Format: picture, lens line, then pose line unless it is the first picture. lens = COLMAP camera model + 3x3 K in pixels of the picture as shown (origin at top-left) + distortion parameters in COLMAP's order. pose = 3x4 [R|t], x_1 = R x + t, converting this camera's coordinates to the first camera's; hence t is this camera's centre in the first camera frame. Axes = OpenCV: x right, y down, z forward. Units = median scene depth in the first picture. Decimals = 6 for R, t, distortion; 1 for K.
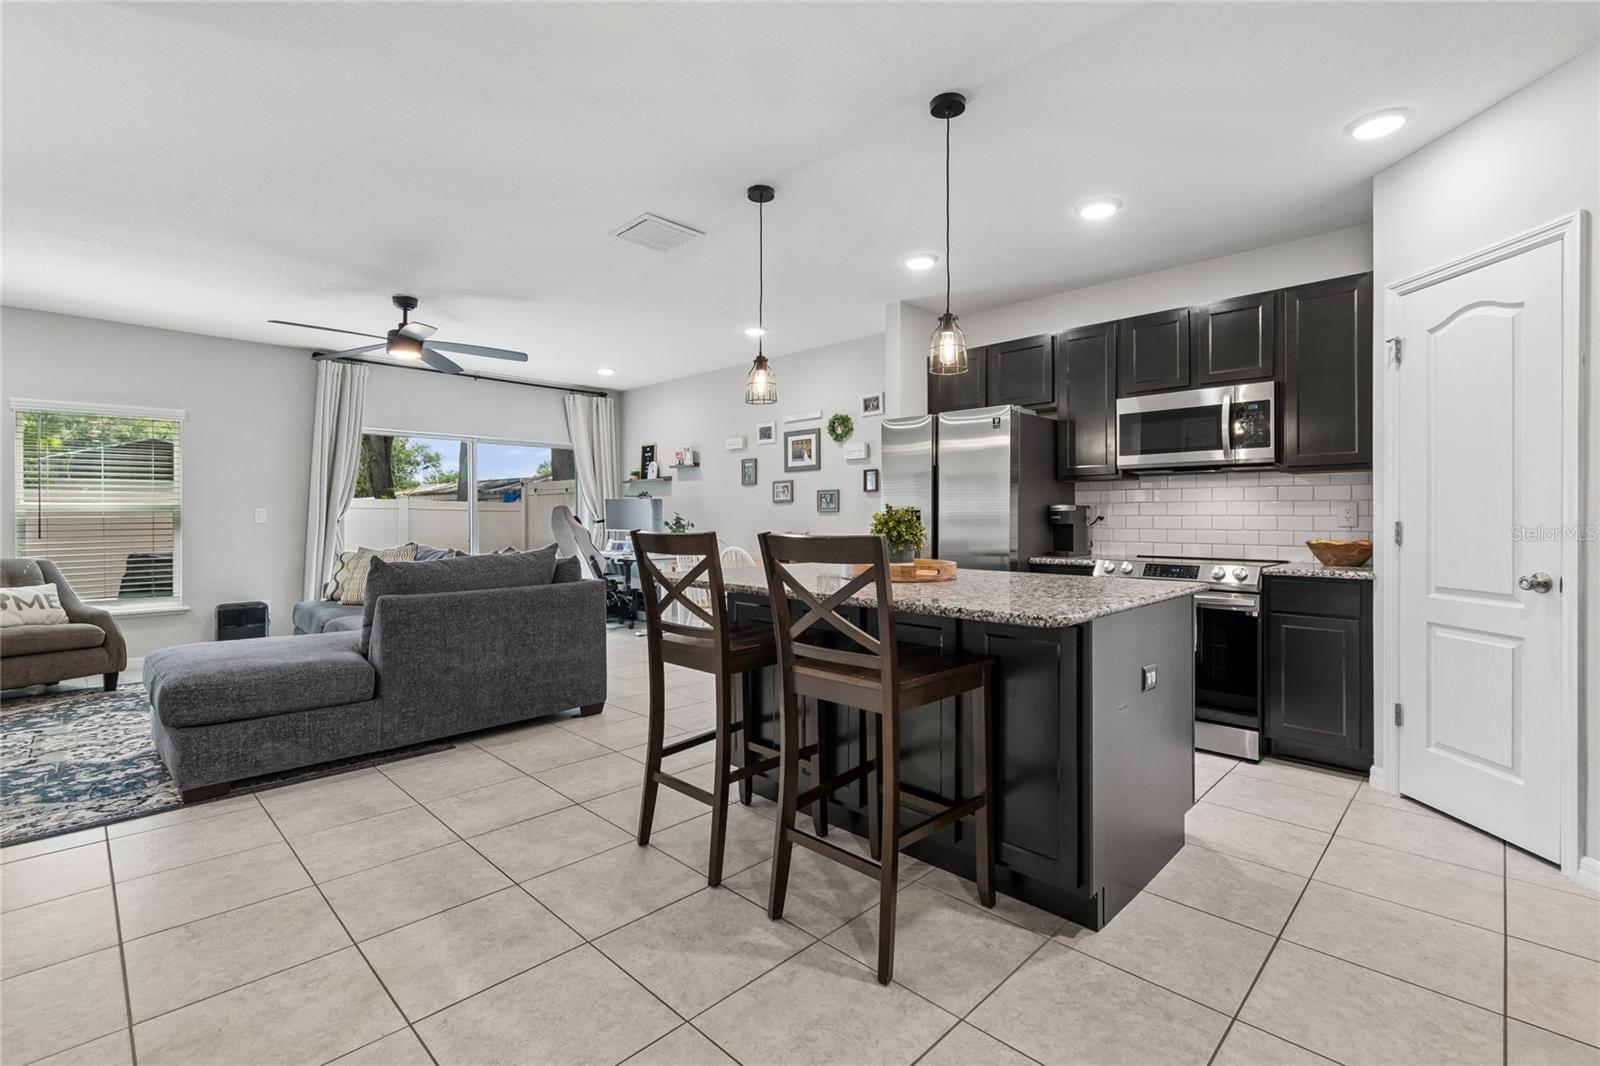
lens RADIAL K [[718.3, 0, 805.8], [0, 718.3, 518.8], [0, 0, 1]] dist [0.001736, -0.000341]
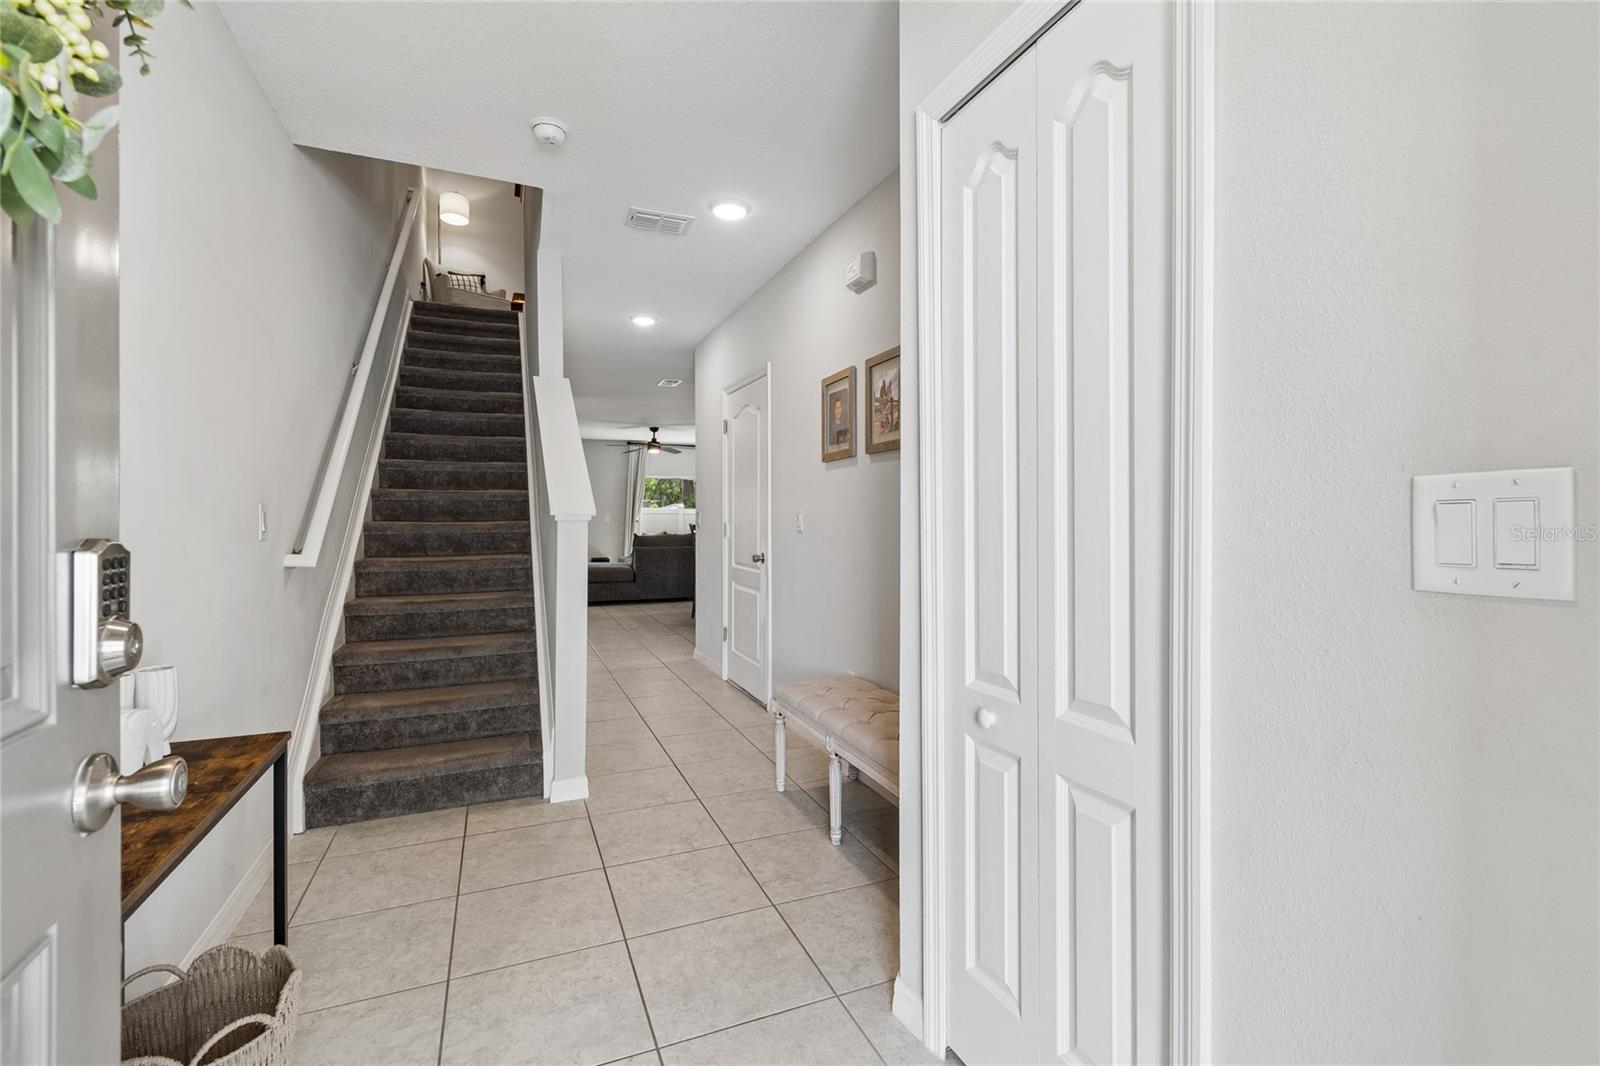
lens RADIAL K [[711.7, 0, 801.7], [0, 711.7, 513.6], [0, 0, 1]] dist [0.002603, -0.000037]
pose [[0.920693, -0.003997, -0.390268, 1.099981], [0.002436, 0.999987, -0.004495, -0.014382], [0.390281, 0.003188, 0.920690, -1.329532]]
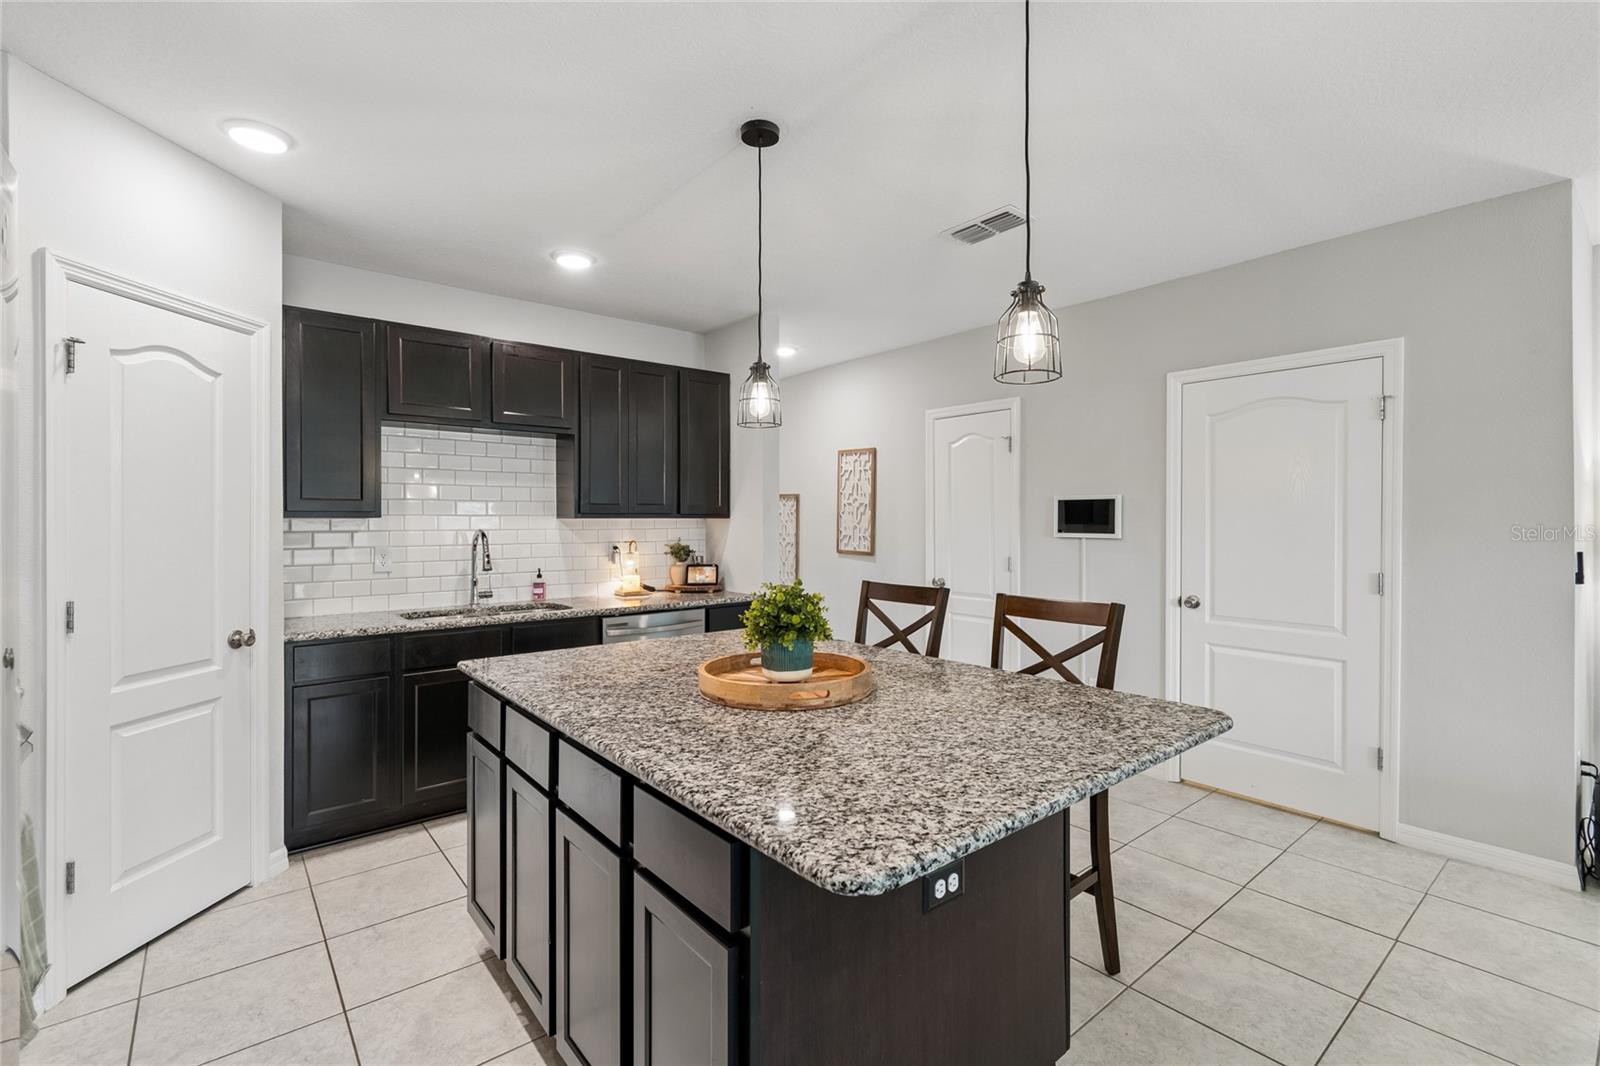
lens RADIAL K [[718.3, 0, 805.8], [0, 718.3, 518.8], [0, 0, 1]] dist [0.001736, -0.000341]
pose [[-0.994243, 0.002359, 0.107119, 0.030760], [0.002030, 0.999993, -0.003174, -0.058952], [-0.107126, -0.002938, -0.994241, 1.332545]]
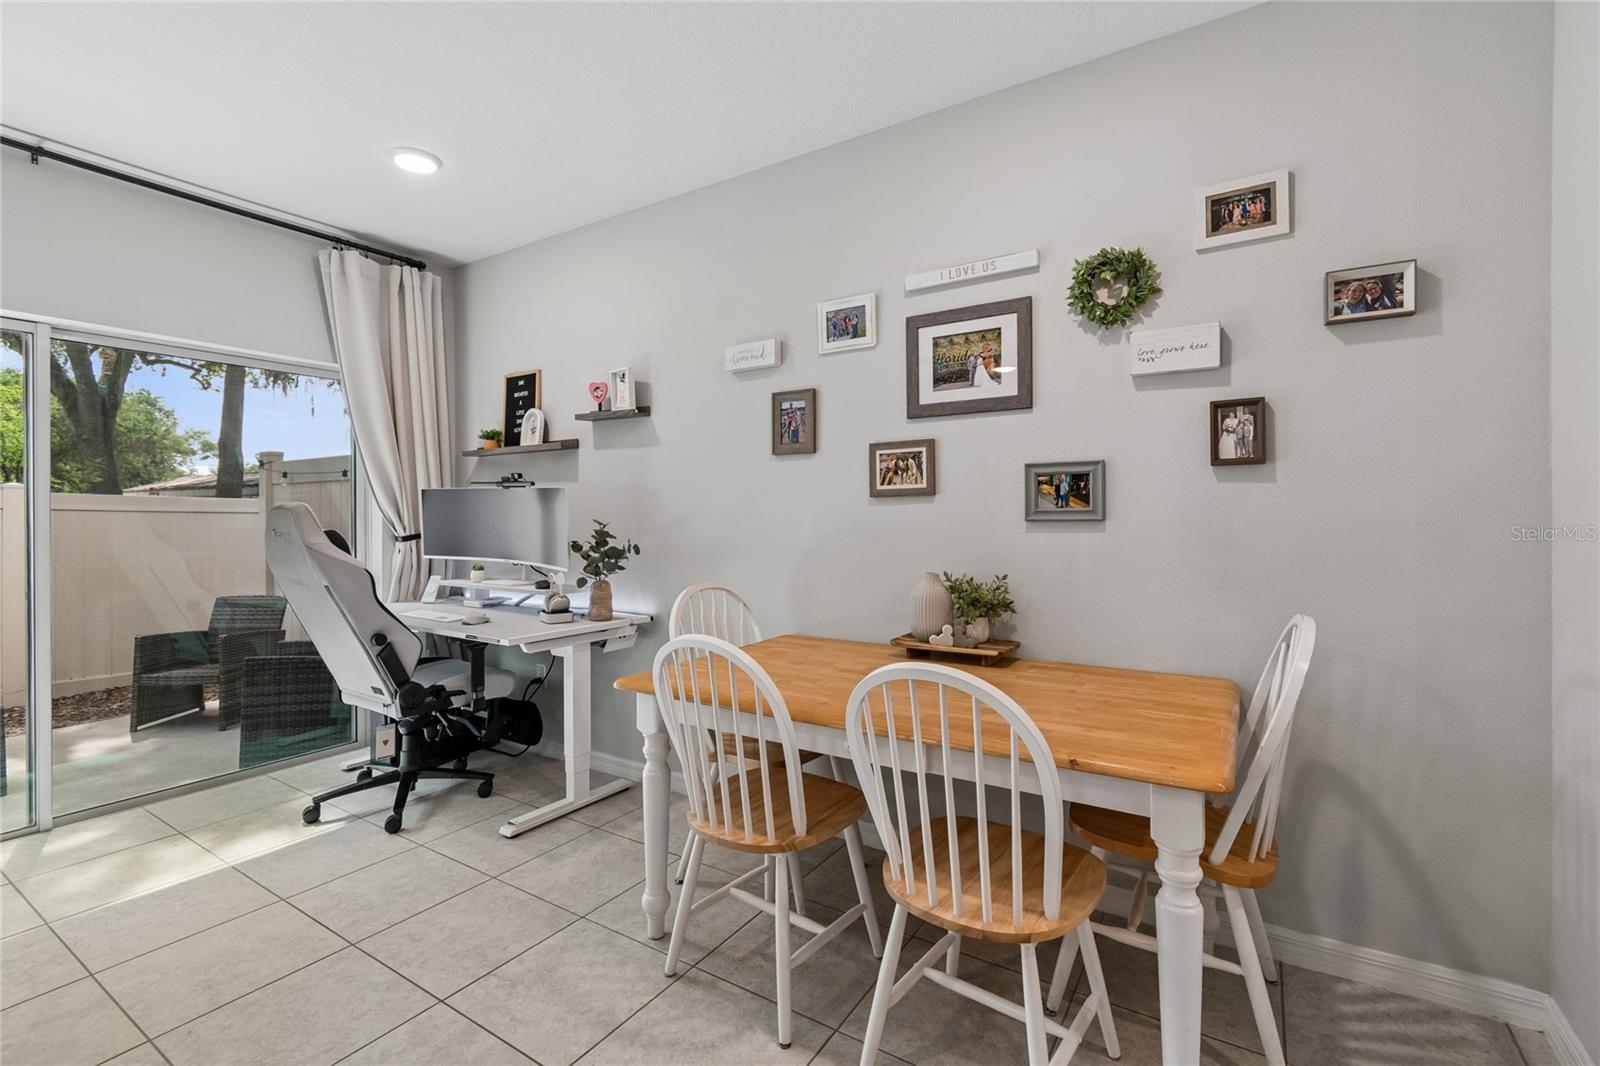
lens RADIAL K [[711.7, 0, 801.7], [0, 711.7, 513.6], [0, 0, 1]] dist [0.002603, -0.000037]
pose [[0.980046, -0.002940, 0.198748, -0.297200], [0.003613, 0.999989, -0.003026, -0.022090], [-0.198737, 0.003684, 0.980046, 1.143104]]
